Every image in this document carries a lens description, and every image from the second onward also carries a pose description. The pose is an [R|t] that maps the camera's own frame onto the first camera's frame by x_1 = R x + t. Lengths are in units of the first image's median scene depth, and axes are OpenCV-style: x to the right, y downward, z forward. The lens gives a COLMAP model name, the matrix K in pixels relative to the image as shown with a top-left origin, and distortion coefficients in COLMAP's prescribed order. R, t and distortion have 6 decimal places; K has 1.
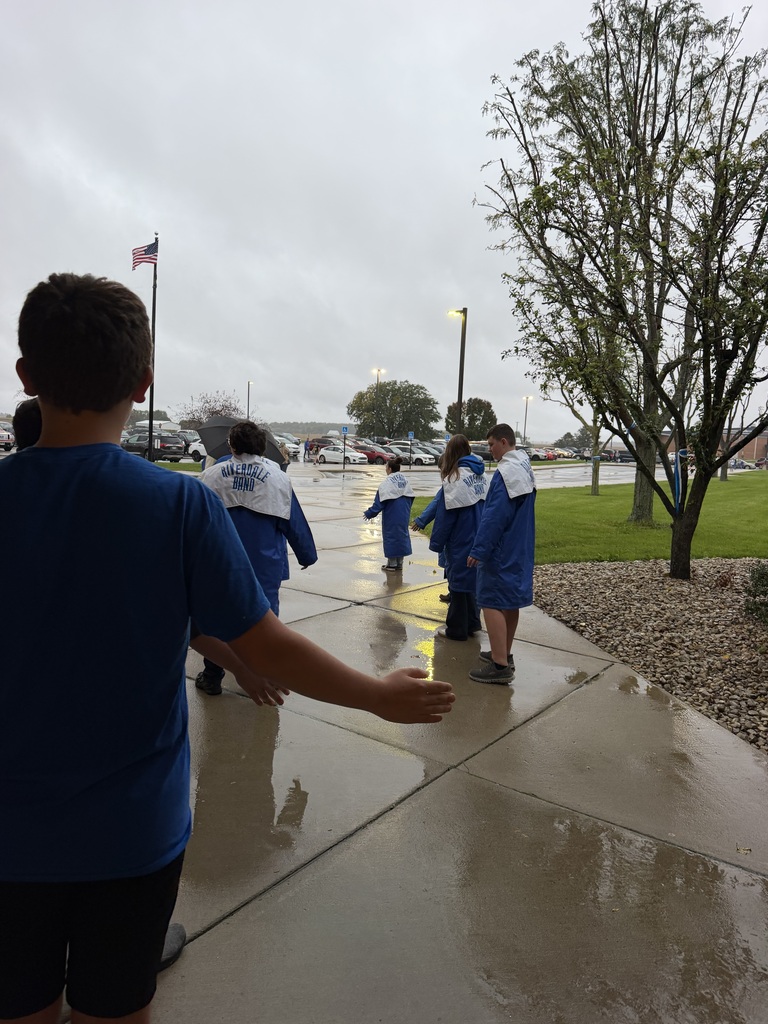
lens RADIAL K [[719.6, 0, 378.3], [0, 719.6, 497.7], [0, 0, 1]] dist [0.170447, -0.256365]
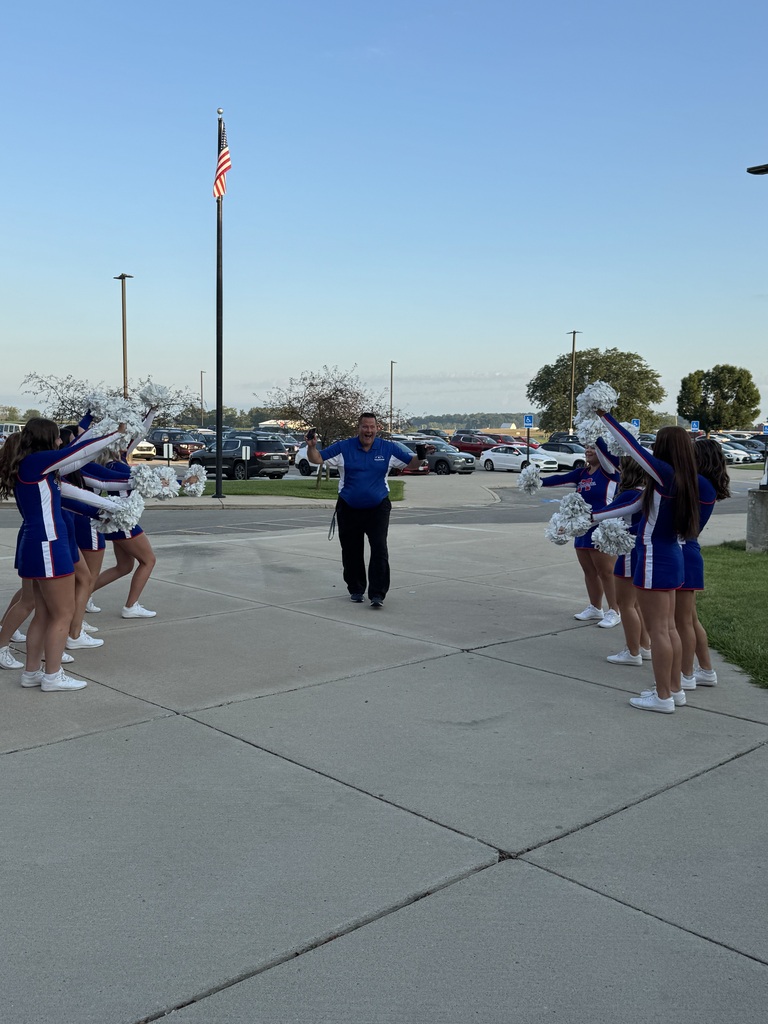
lens RADIAL K [[946.4, 0, 384.0], [0, 946.4, 512.0], [0, 0, 1]] dist [0.000126, -0.000254]
pose [[0.980980, -0.022791, -0.192764, -0.049907], [0.022585, 0.999740, -0.003266, -0.045752], [0.192788, -0.001150, 0.981240, 0.566896]]
